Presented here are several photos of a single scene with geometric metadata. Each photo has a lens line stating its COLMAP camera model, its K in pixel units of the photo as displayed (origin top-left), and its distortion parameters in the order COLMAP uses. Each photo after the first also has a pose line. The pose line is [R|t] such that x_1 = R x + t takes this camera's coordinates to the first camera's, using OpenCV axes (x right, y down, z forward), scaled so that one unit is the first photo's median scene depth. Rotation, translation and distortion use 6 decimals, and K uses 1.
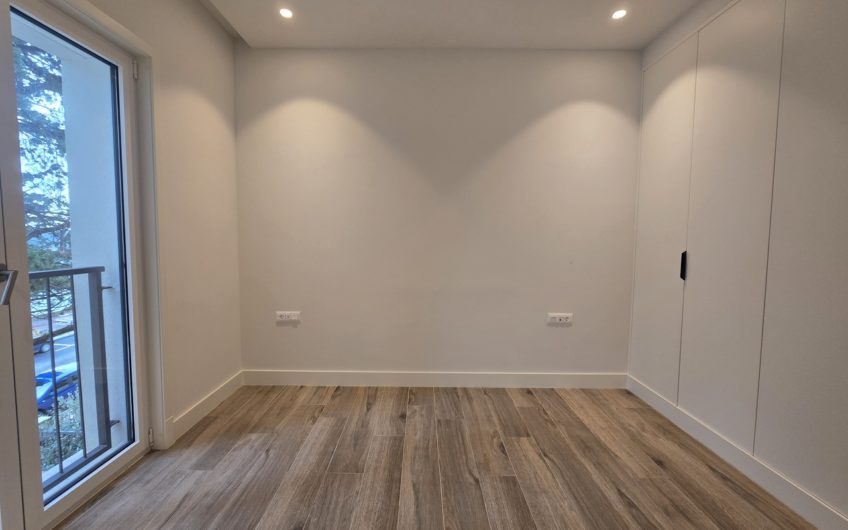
lens RADIAL K [[346.1, 0, 419.7], [0, 346.1, 258.7], [0, 0, 1]] dist [-0.002618, -0.000135]
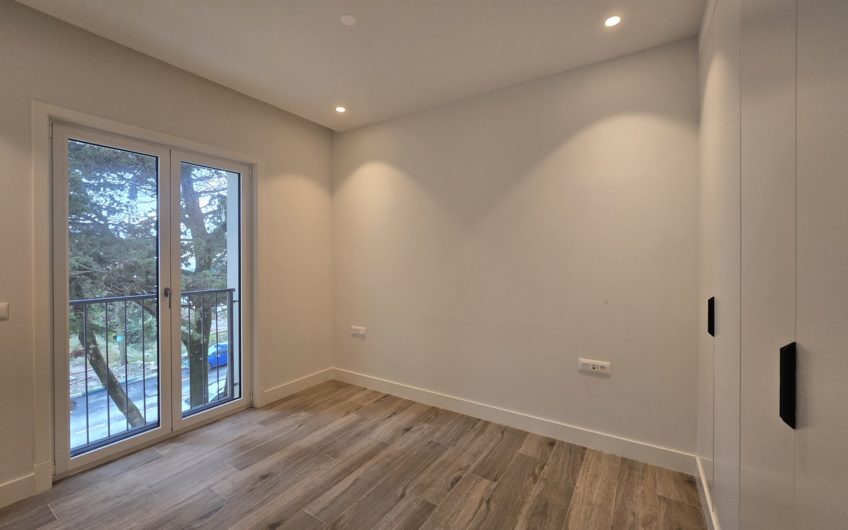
lens RADIAL K [[346.1, 0, 419.7], [0, 346.1, 258.7], [0, 0, 1]] dist [-0.002618, -0.000135]
pose [[0.844685, -0.004831, -0.535242, 0.607501], [-0.024602, 0.998552, -0.047838, -0.052352], [0.534698, 0.053576, 0.843343, 0.034358]]
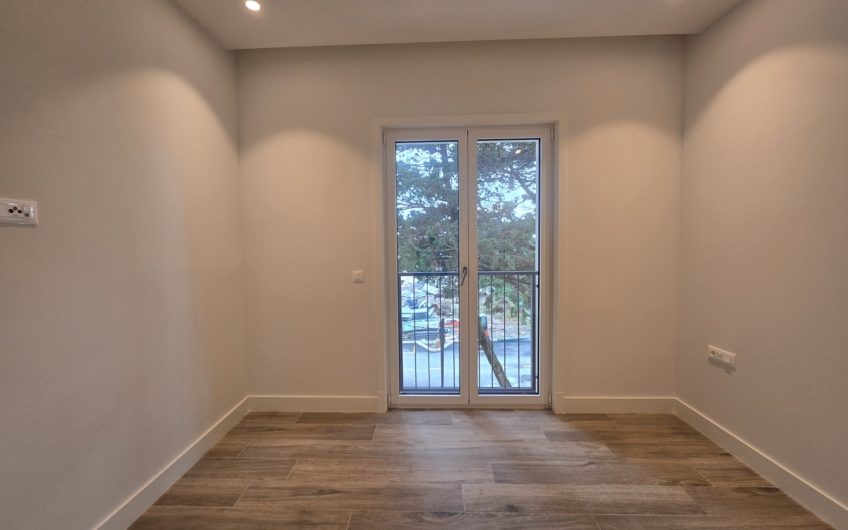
lens RADIAL K [[346.1, 0, 419.7], [0, 346.1, 258.7], [0, 0, 1]] dist [-0.002618, -0.000135]
pose [[-0.020331, 0.046816, -0.998697, 0.483875], [-0.049257, 0.997643, 0.047769, -0.065433], [0.998579, 0.050164, -0.017978, 0.402117]]
